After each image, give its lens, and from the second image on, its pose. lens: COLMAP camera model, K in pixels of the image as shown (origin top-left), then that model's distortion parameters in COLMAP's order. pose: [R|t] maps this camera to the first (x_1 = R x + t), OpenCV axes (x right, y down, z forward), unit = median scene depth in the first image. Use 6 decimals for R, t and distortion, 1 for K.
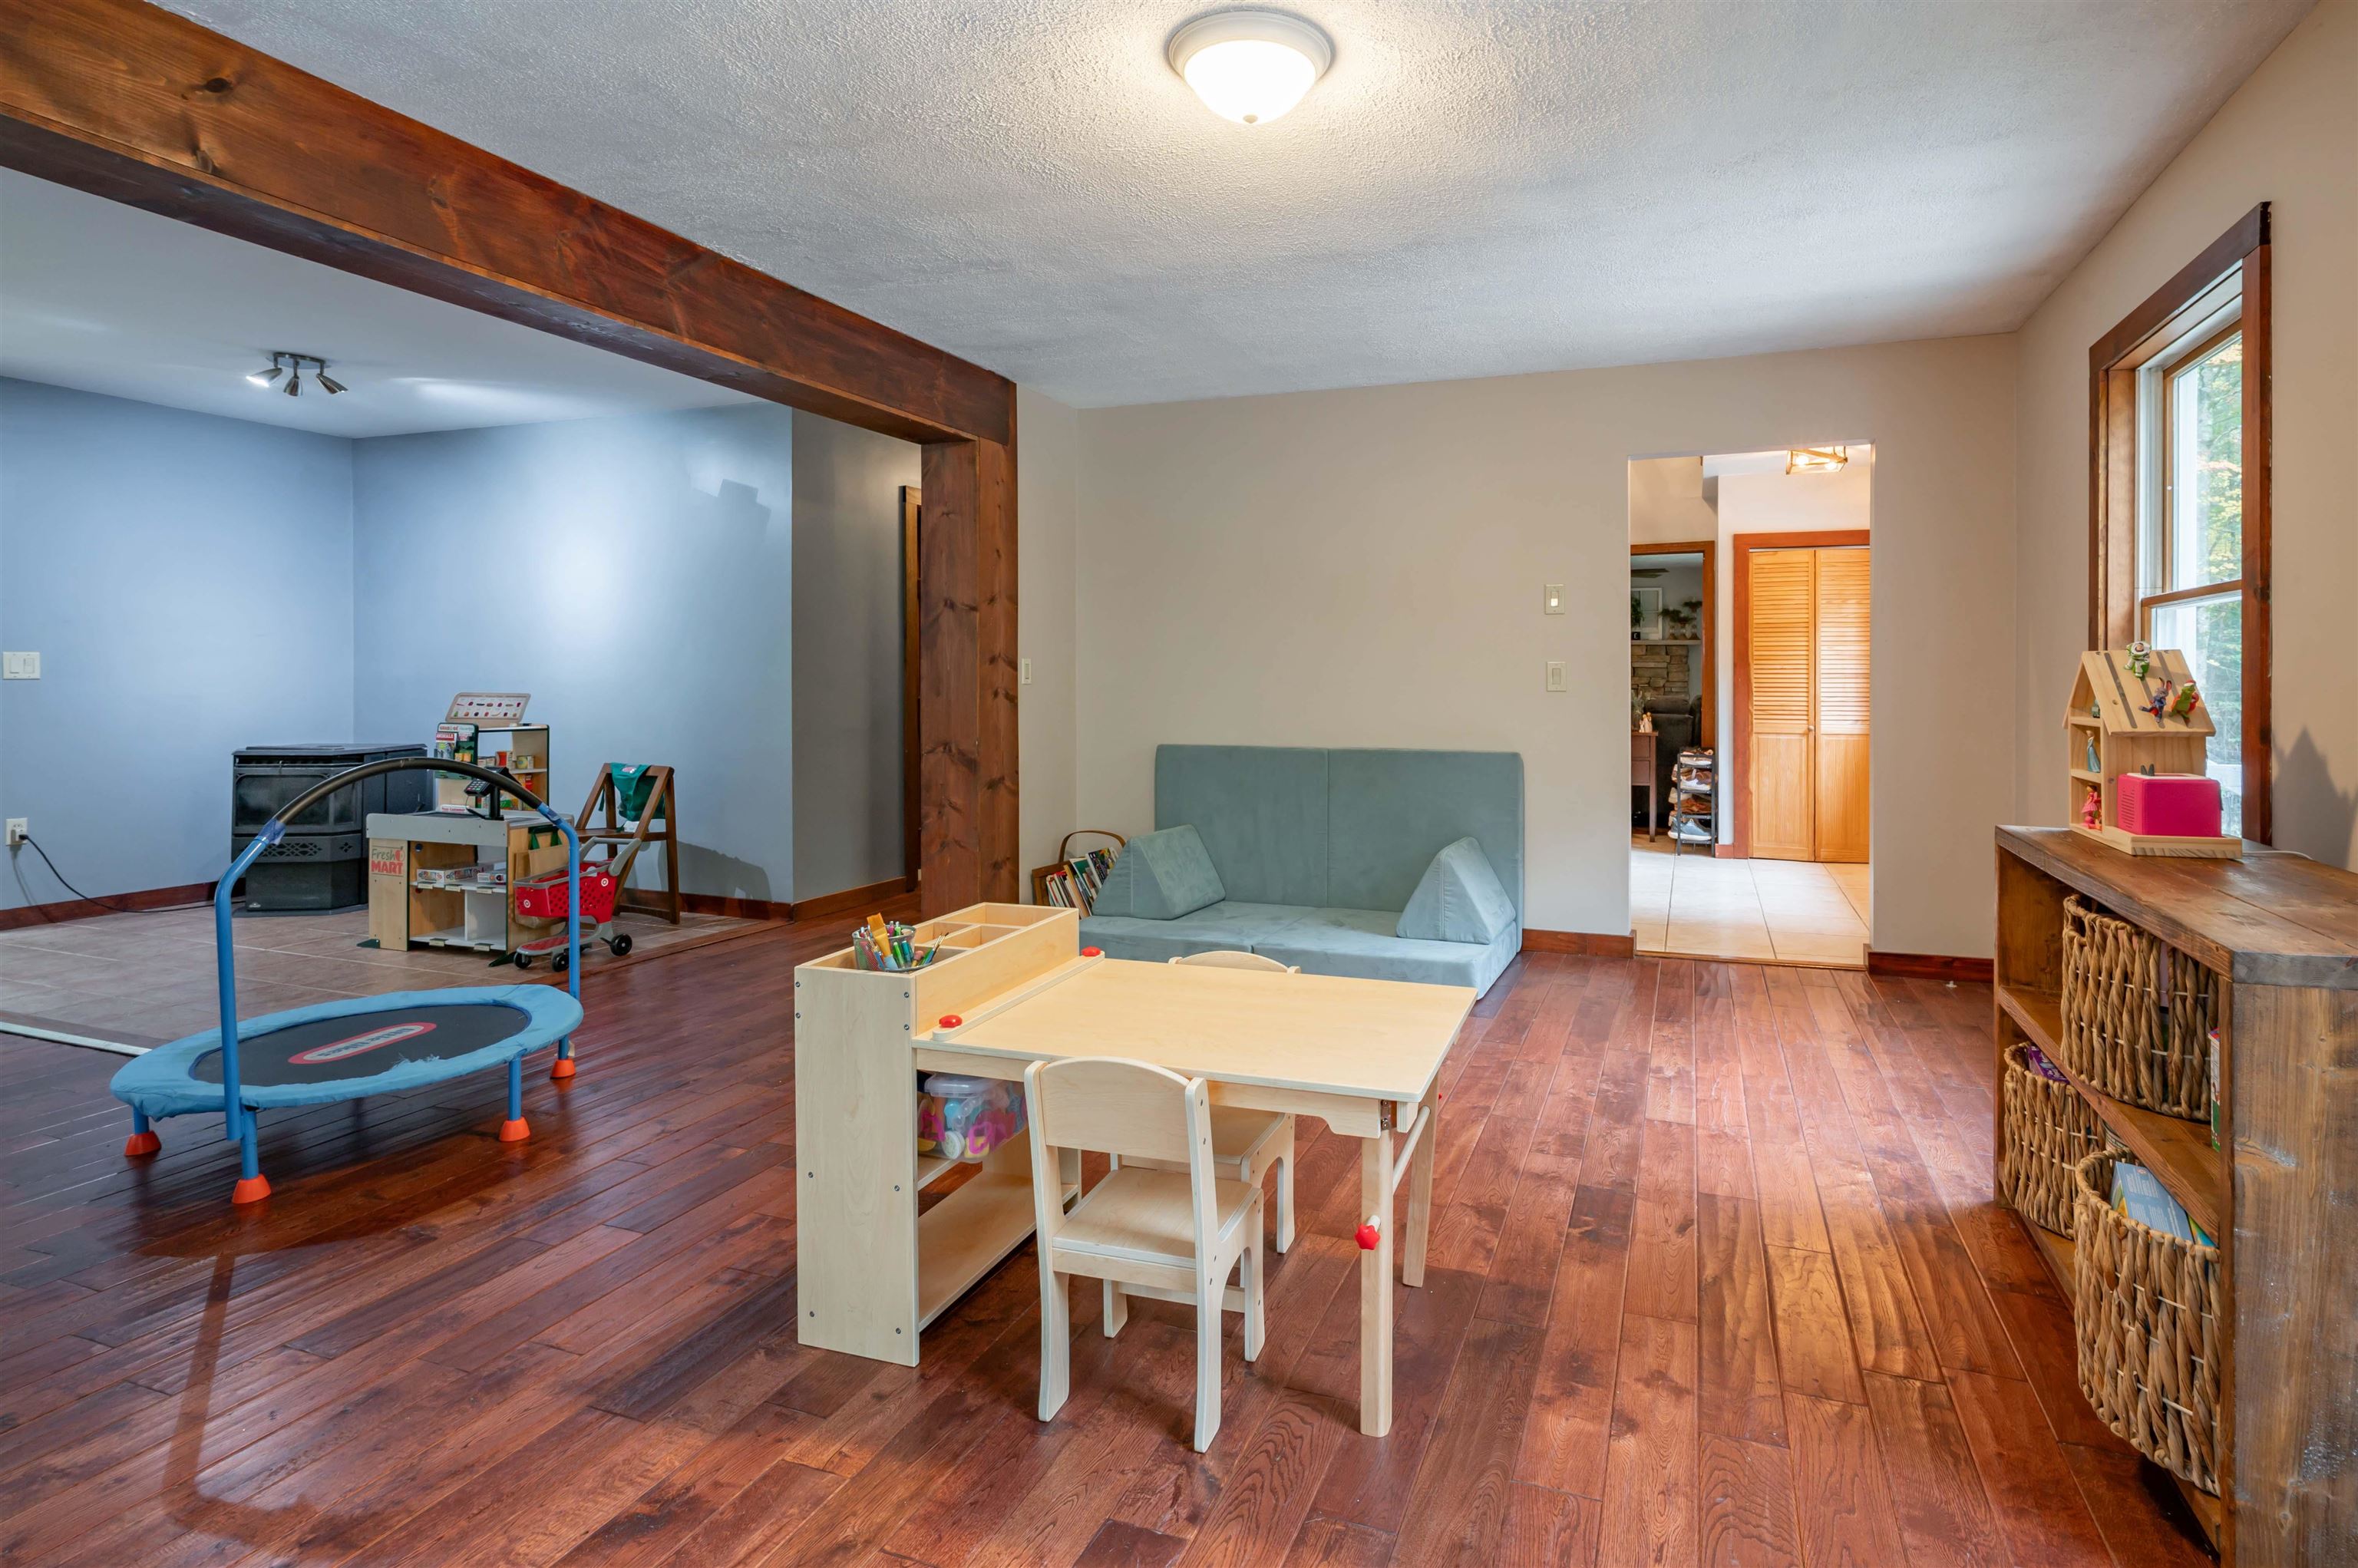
lens RADIAL K [[1157.7, 0, 1180.7], [0, 1157.7, 678.7], [0, 0, 1]] dist [0.002830, 0.000601]
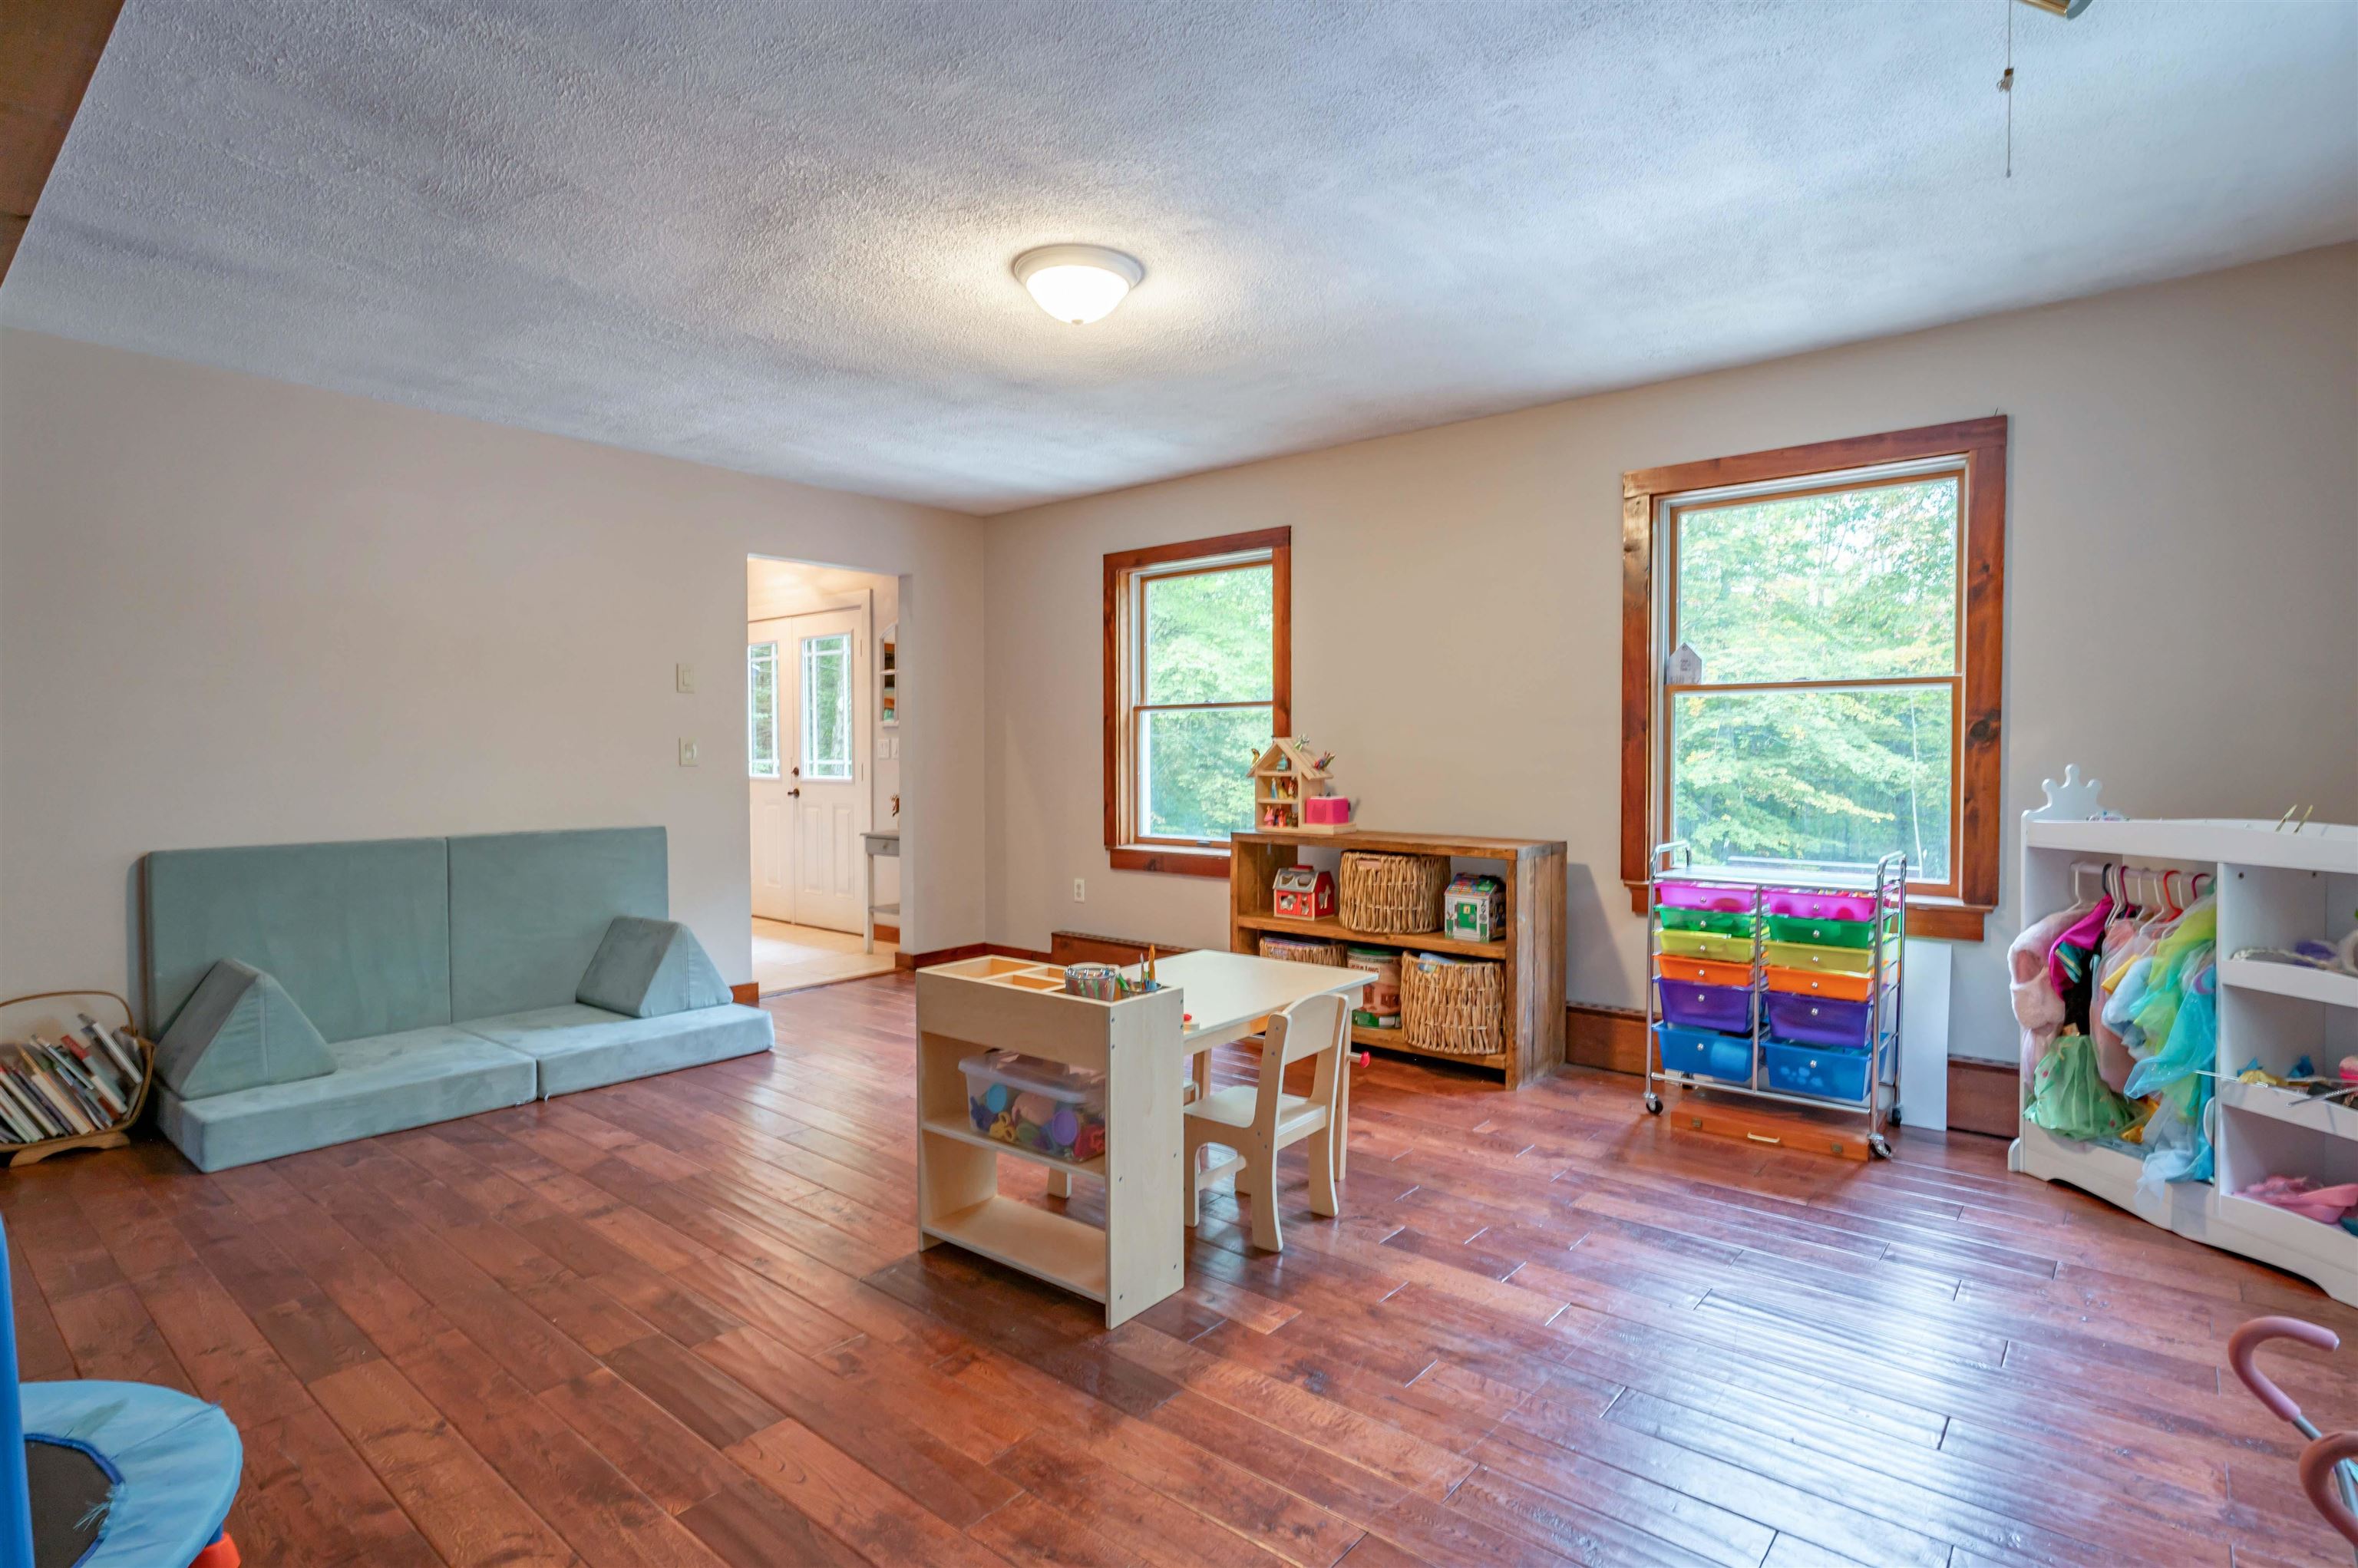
lens RADIAL K [[1170.2, 0, 1179.0], [0, 1170.2, 784.0], [0, 0, 1]] dist [-0.001680, -0.000089]
pose [[0.356410, -0.028897, 0.933883, -1.387006], [0.005325, 0.999568, 0.028897, -0.003711], [-0.934315, -0.005326, 0.356410, 0.526090]]
